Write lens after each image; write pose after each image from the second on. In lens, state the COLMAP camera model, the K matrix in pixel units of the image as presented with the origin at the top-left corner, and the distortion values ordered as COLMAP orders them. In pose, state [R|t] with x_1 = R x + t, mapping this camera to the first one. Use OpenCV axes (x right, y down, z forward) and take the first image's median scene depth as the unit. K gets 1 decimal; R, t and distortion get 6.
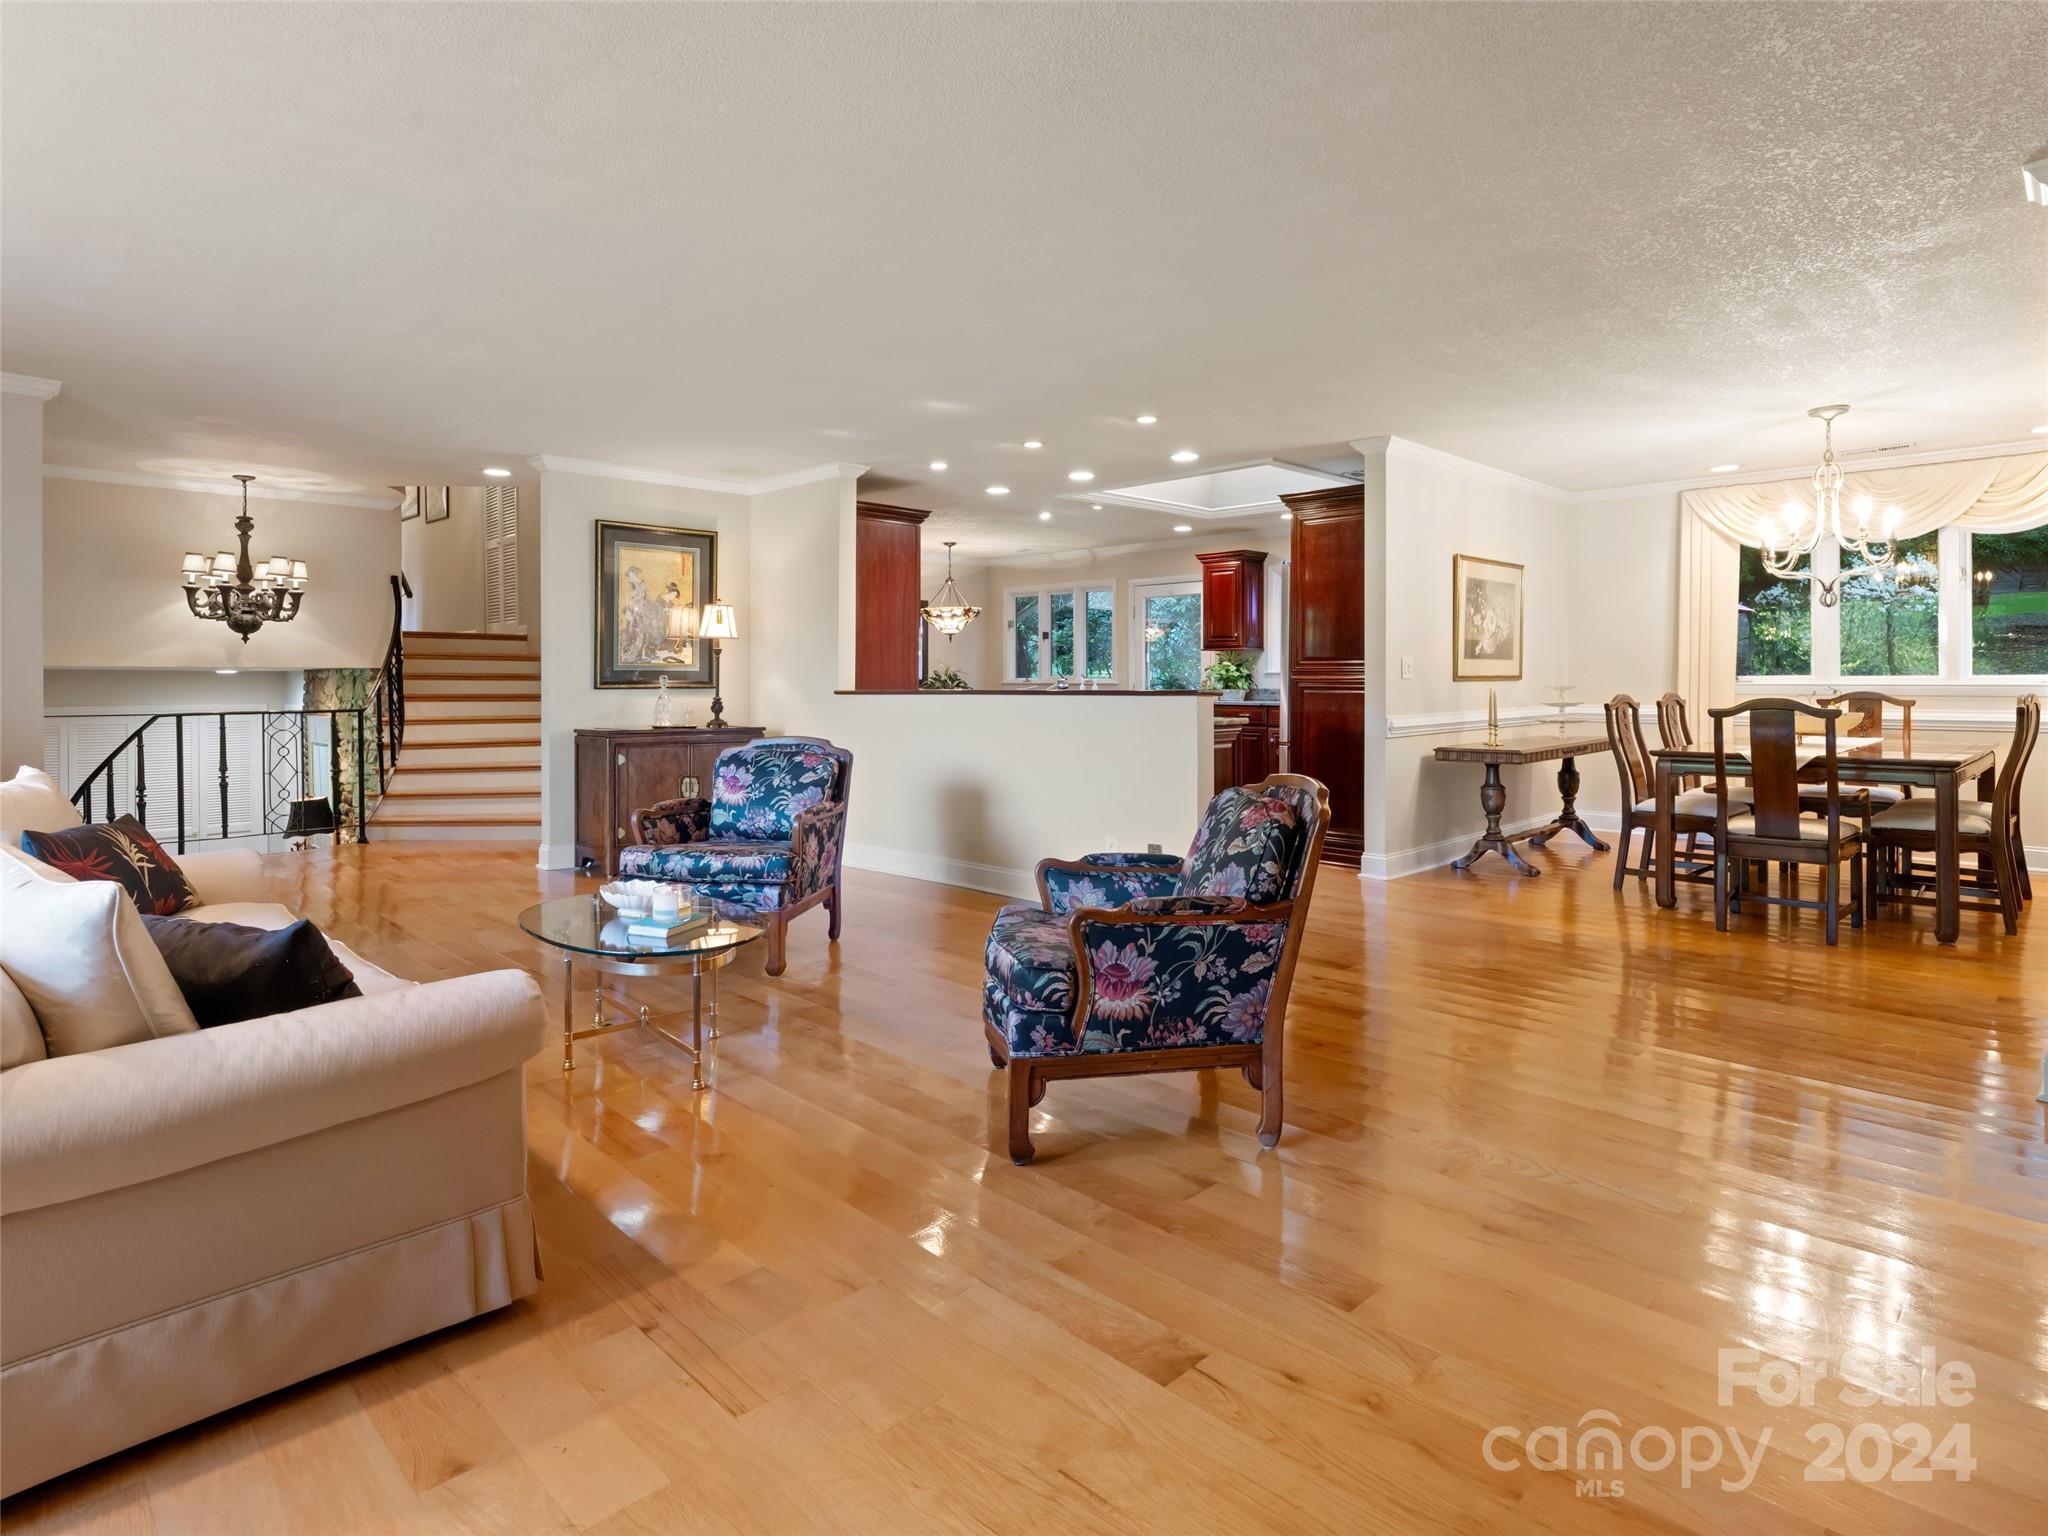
lens RADIAL K [[1102.1, 0, 1018.5], [0, 1102.1, 702.0], [0, 0, 1]] dist [-0.002635, 0.001372]
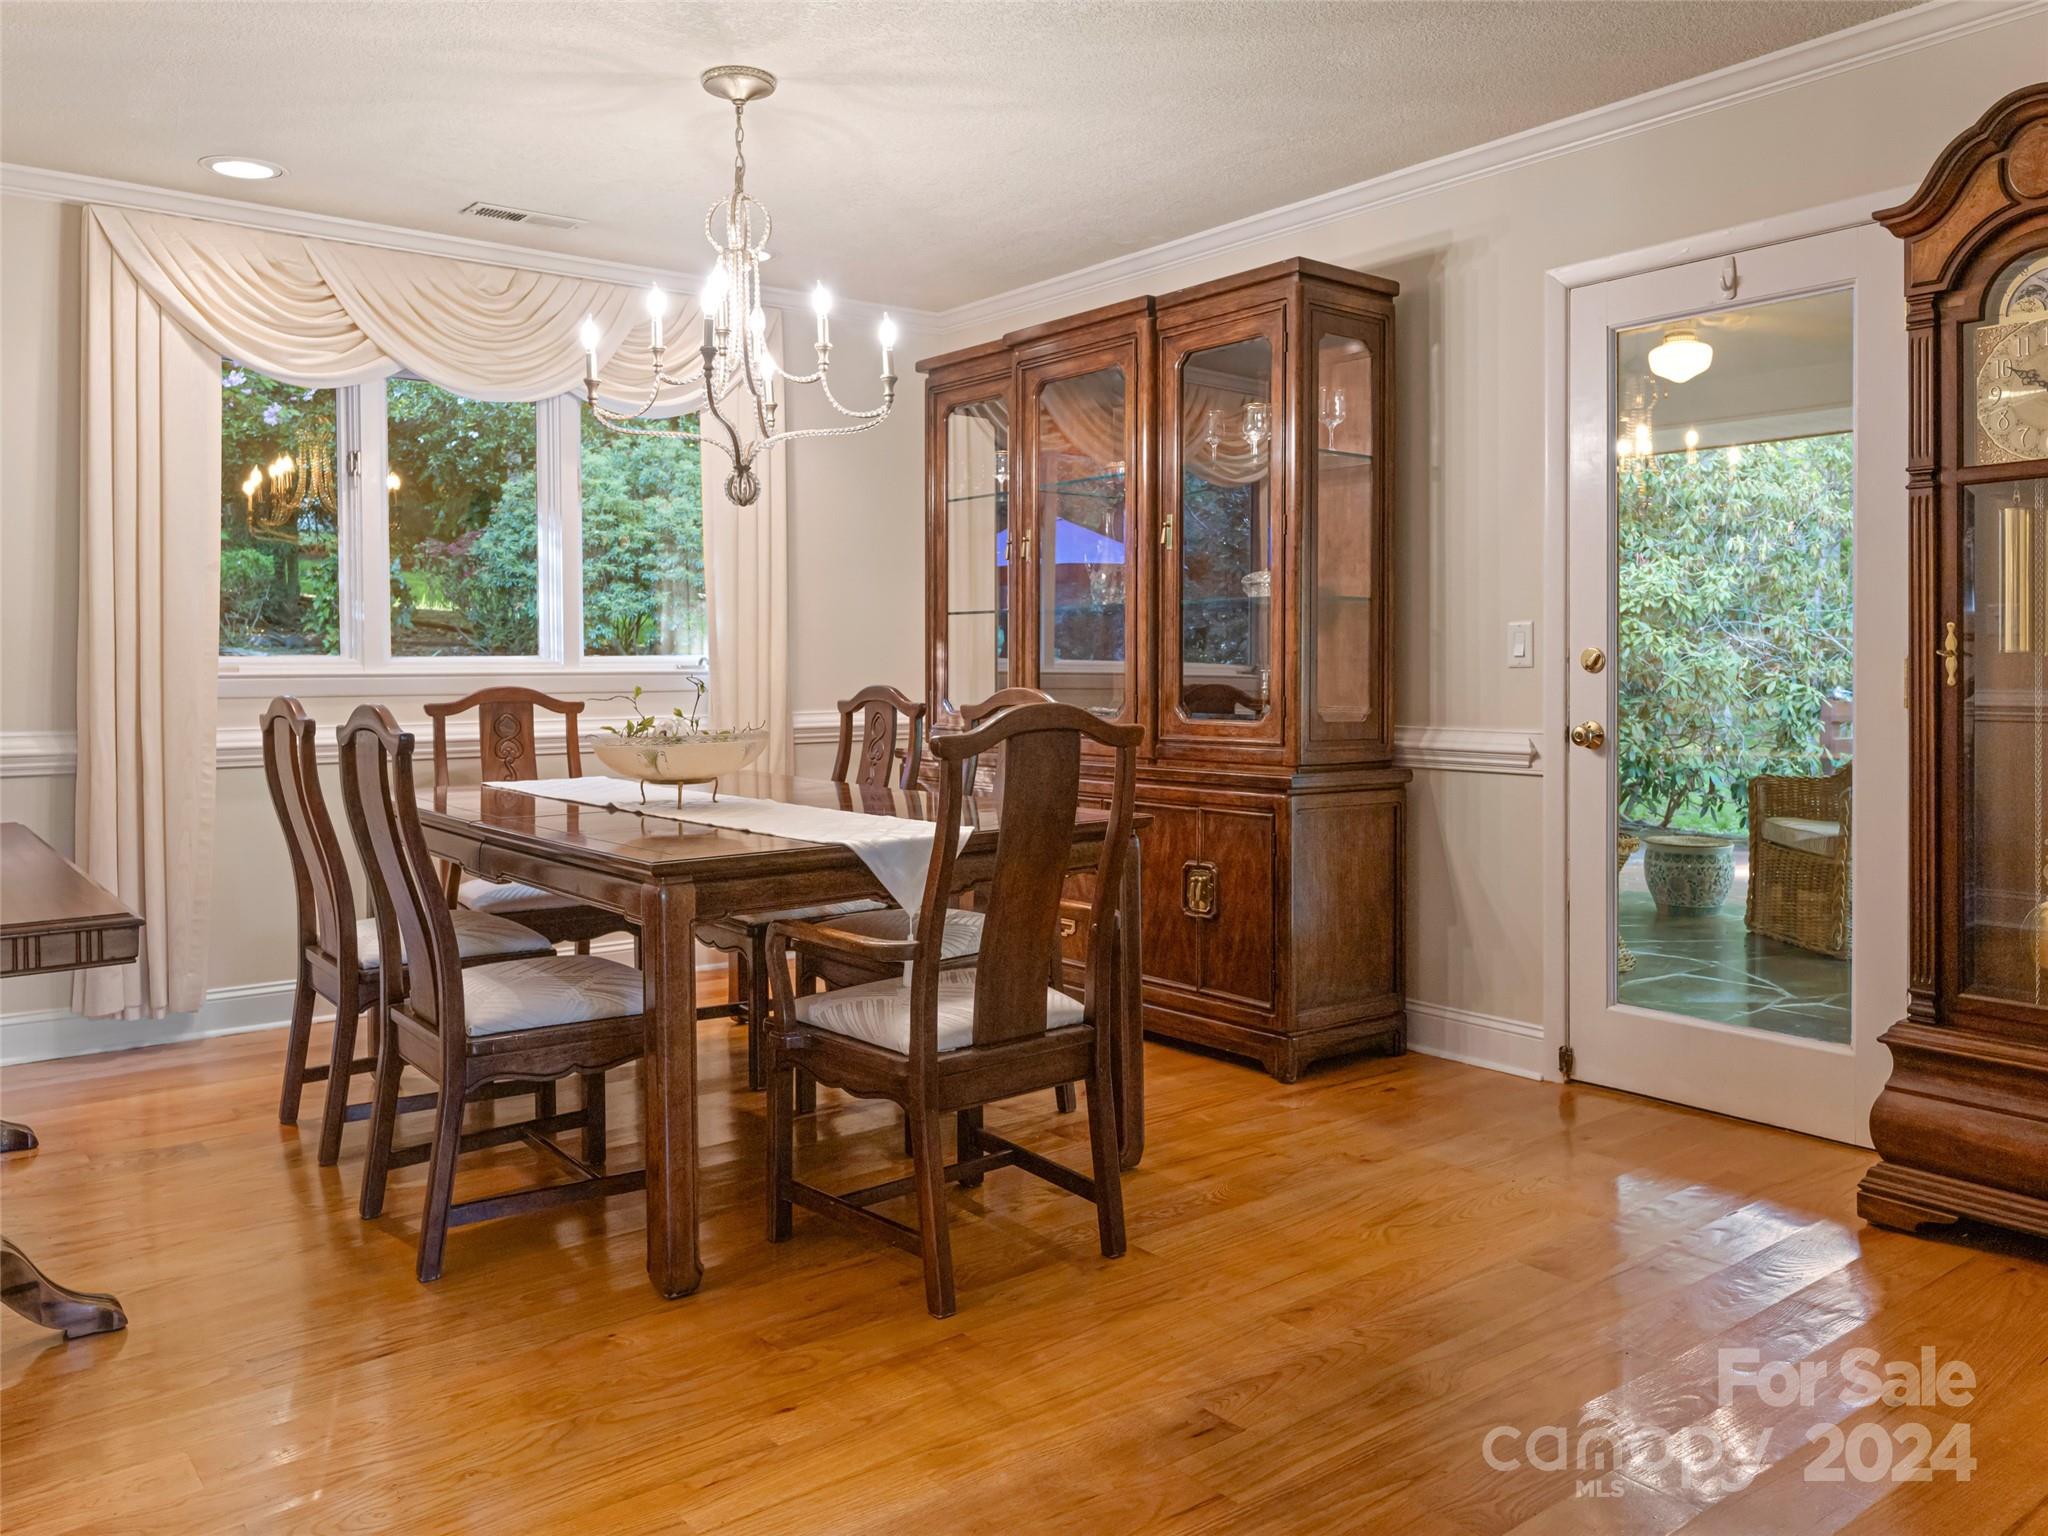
lens RADIAL K [[1538.5, 0, 1035.0], [0, 1538.5, 682.3], [0, 0, 1]] dist [-0.003456, 0.005552]
pose [[0.119083, -0.013192, 0.992797, 0.088319], [0.024344, 0.999650, 0.010363, -0.012952], [-0.992586, 0.022935, 0.119362, 0.677620]]
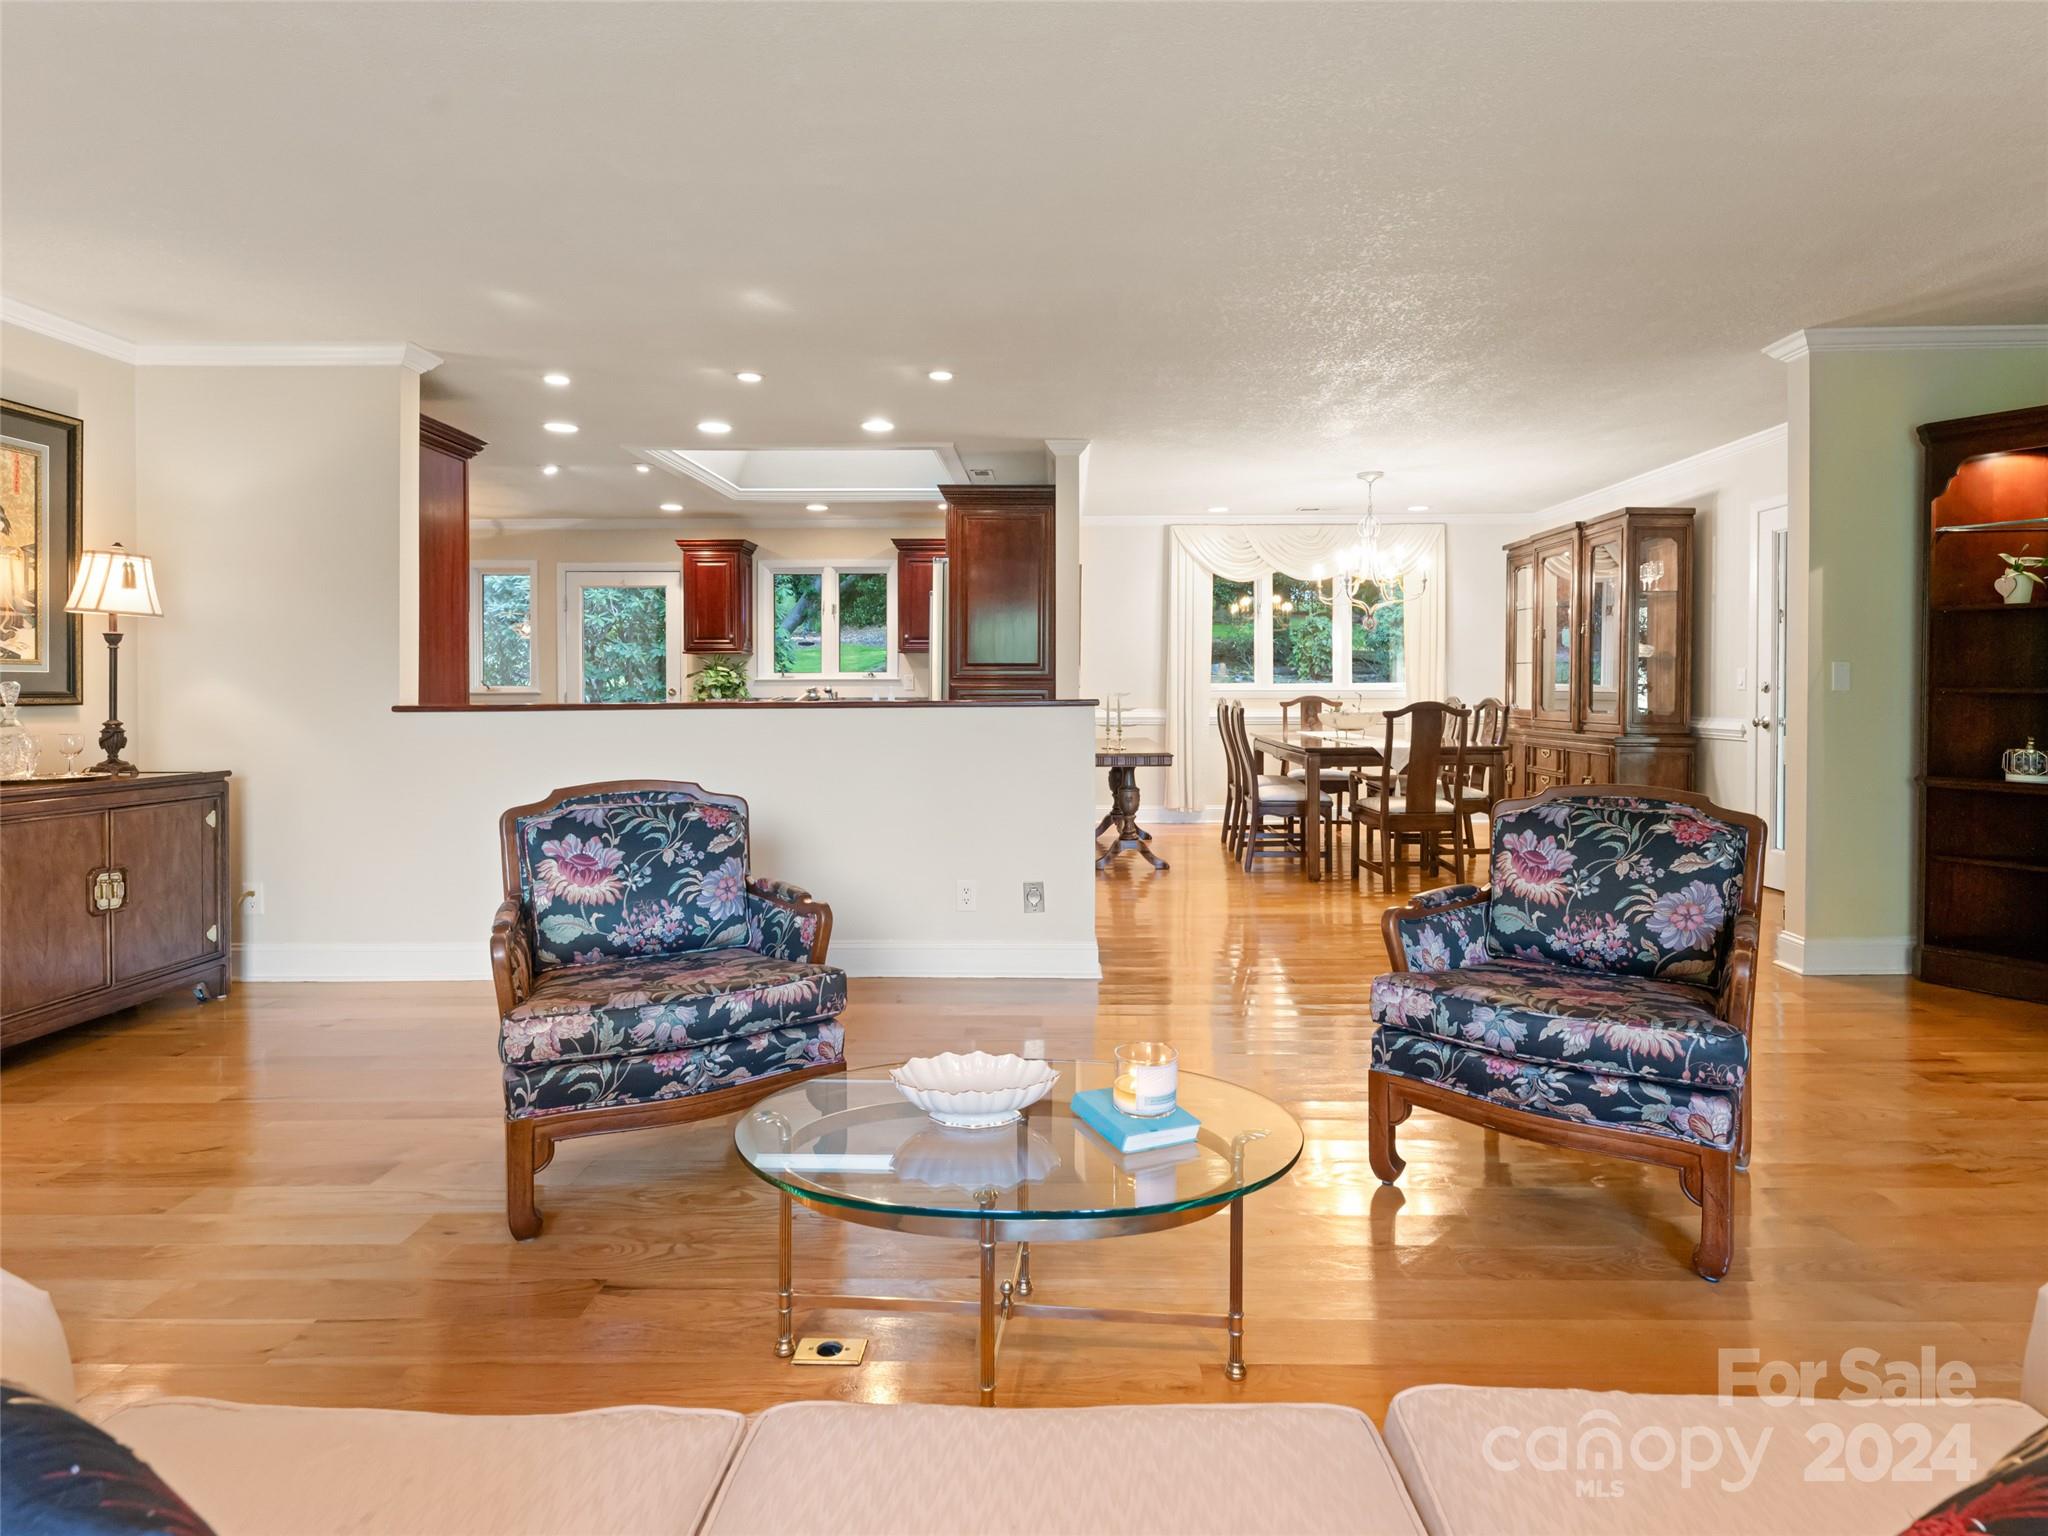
lens RADIAL K [[1102.1, 0, 1063.7], [0, 1102.1, 719.1], [0, 0, 1]] dist [-0.002635, 0.001372]
pose [[0.707286, -0.022218, 0.706578, -0.353139], [0.015744, 0.999753, 0.015676, -0.007083], [-0.706752, 0.000037, 0.707461, 0.294481]]
